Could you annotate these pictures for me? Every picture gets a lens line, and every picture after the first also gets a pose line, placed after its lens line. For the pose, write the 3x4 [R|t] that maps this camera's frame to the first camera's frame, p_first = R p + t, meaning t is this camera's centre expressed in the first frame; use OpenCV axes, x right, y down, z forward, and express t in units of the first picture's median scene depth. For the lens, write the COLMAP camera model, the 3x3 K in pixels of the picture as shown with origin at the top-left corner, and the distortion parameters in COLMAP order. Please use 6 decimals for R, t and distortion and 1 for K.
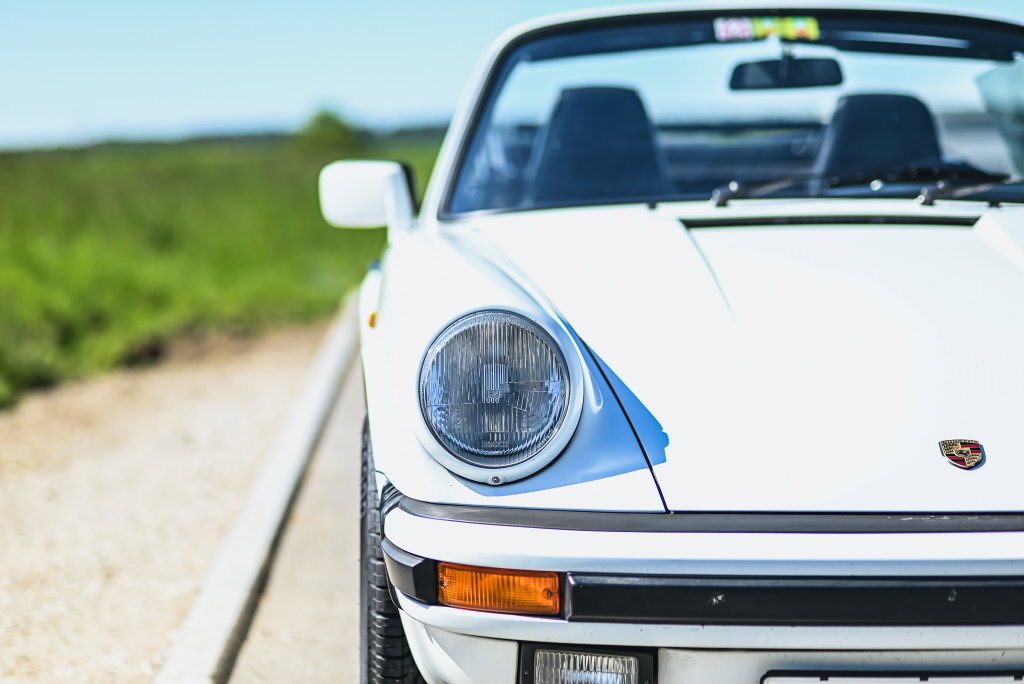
lens RADIAL K [[2633.7, 0, 512.0], [0, 2633.7, 342.0], [0, 0, 1]] dist [0.228658, 0.422584]
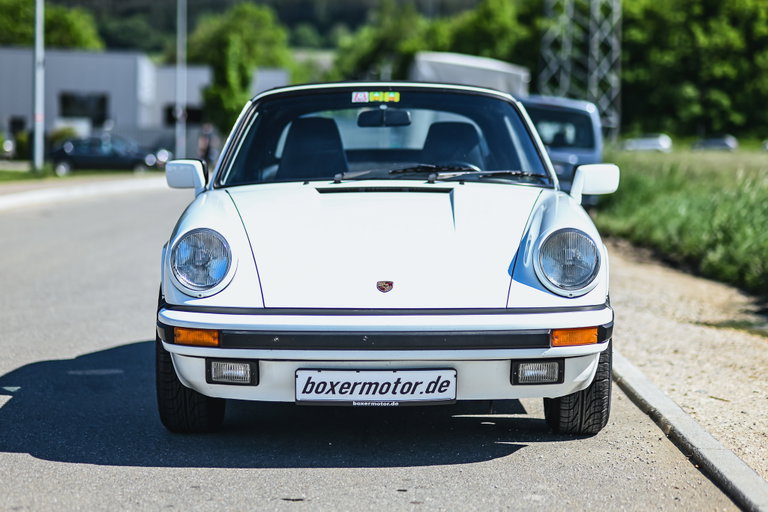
lens RADIAL K [[2159.9, 0, 368.4], [0, 2159.9, 279.8], [0, 0, 1]] dist [0.296646, 0.181713]
pose [[0.998741, 0.008844, -0.049383, 0.232297], [-0.008445, 0.999930, 0.008290, 0.017331], [0.049452, -0.007862, 0.998746, -0.952391]]
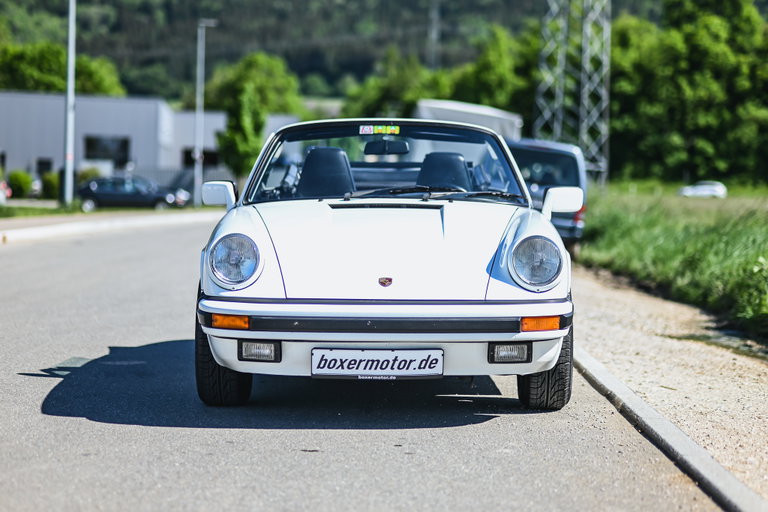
lens RADIAL K [[2090.4, 0, 384.0], [0, 2090.4, 256.0], [0, 0, 1]] dist [0.281638, -0.472407]
pose [[0.998890, 0.015086, -0.044612, 0.250597], [-0.016129, 0.999603, -0.023103, 0.061883], [0.044245, 0.023797, 0.998737, -1.284970]]
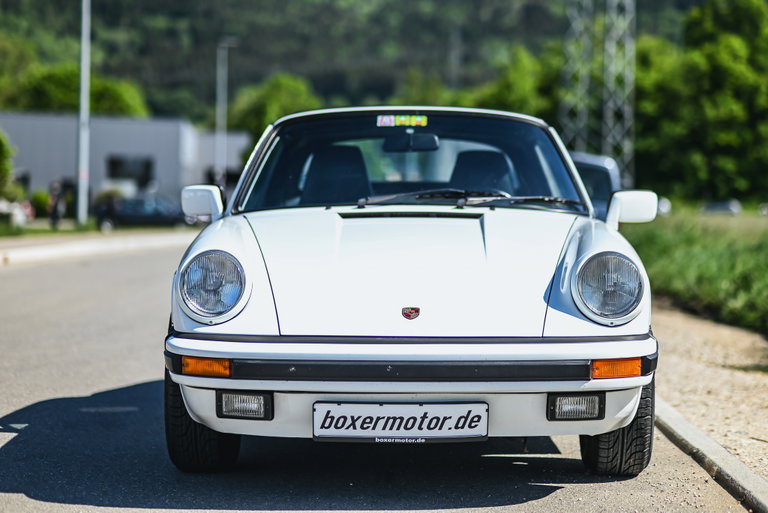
lens RADIAL K [[1985.7, 0, 394.3], [0, 1985.7, 255.7], [0, 0, 1]] dist [0.232455, 0.629548]
pose [[0.998645, 0.011126, -0.050831, 0.221487], [-0.012791, 0.999388, -0.032554, 0.044357], [0.050438, 0.033160, 0.998177, -0.674317]]
